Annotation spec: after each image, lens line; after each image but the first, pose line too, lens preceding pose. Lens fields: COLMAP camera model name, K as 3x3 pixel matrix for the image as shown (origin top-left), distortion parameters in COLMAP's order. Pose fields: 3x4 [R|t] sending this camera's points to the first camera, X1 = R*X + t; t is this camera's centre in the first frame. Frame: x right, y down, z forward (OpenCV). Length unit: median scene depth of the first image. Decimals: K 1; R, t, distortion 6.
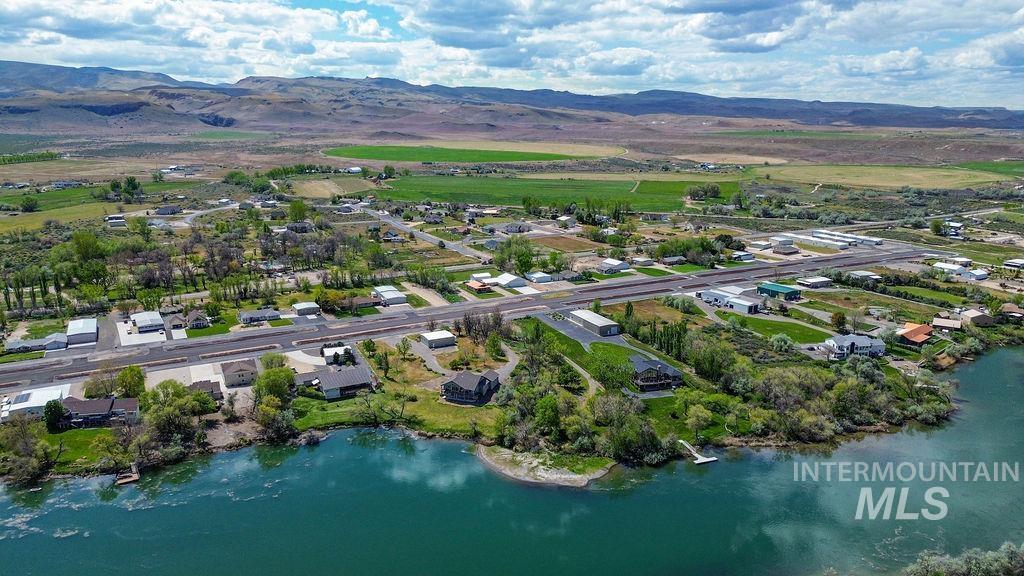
lens RADIAL K [[723.9, 0, 514.9], [0, 723.9, 289.2], [0, 0, 1]] dist [0.083372, -0.095787]
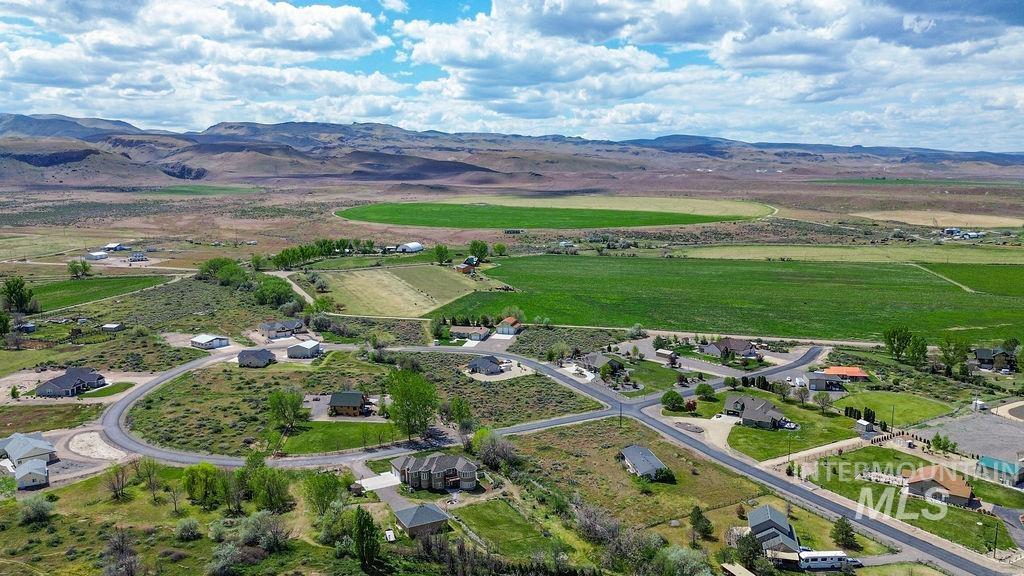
lens RADIAL K [[796.4, 0, 509.1], [0, 796.4, 305.6], [0, 0, 1]] dist [0.098991, -0.136691]
pose [[0.999965, -0.008239, 0.001369, -0.231783], [0.008306, 0.998149, -0.060252, -0.122032], [-0.000870, 0.060261, 0.998182, 0.556825]]
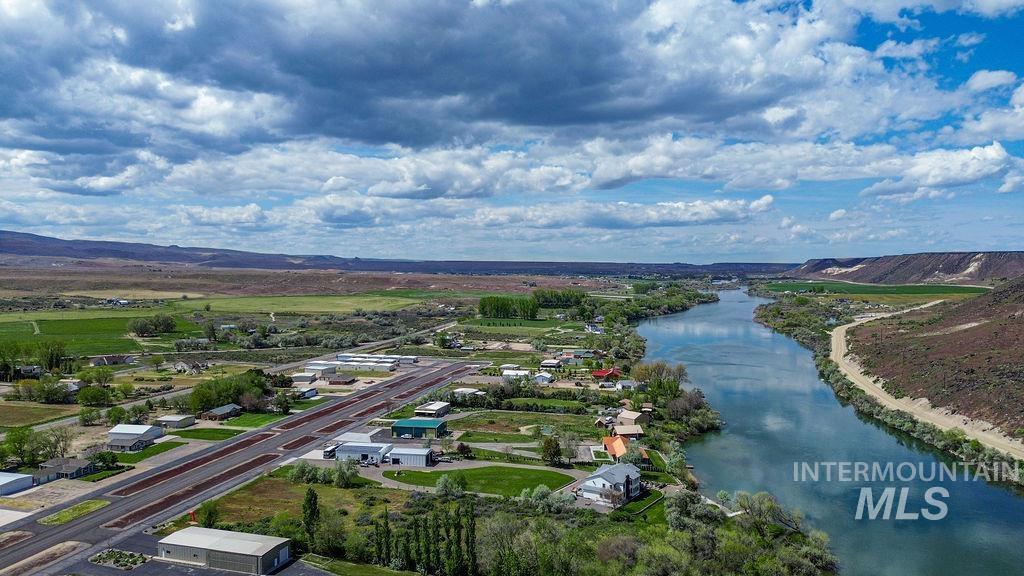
lens RADIAL K [[723.9, 0, 514.9], [0, 723.9, 289.2], [0, 0, 1]] dist [0.083372, -0.095787]
pose [[0.681179, -0.027243, 0.731610, -0.059382], [0.168618, 0.978280, -0.120566, -0.017092], [-0.712434, 0.205490, 0.670978, 0.248028]]
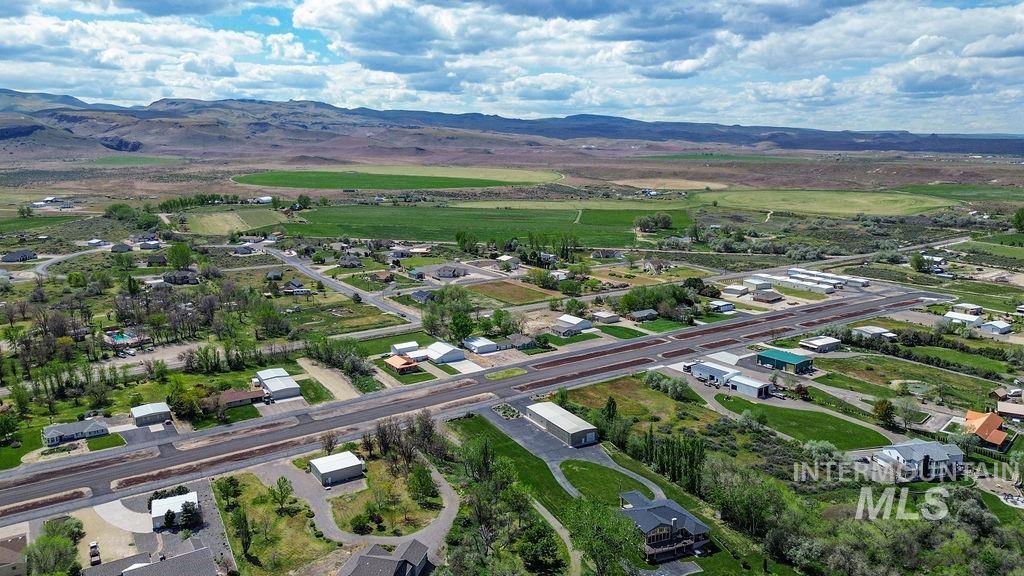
lens RADIAL K [[723.9, 0, 514.9], [0, 723.9, 289.2], [0, 0, 1]] dist [0.083372, -0.095787]
pose [[0.995562, -0.020516, 0.091843, -0.000279], [0.023330, 0.999287, -0.029674, -0.034110], [-0.091169, 0.031685, 0.995331, 0.140628]]
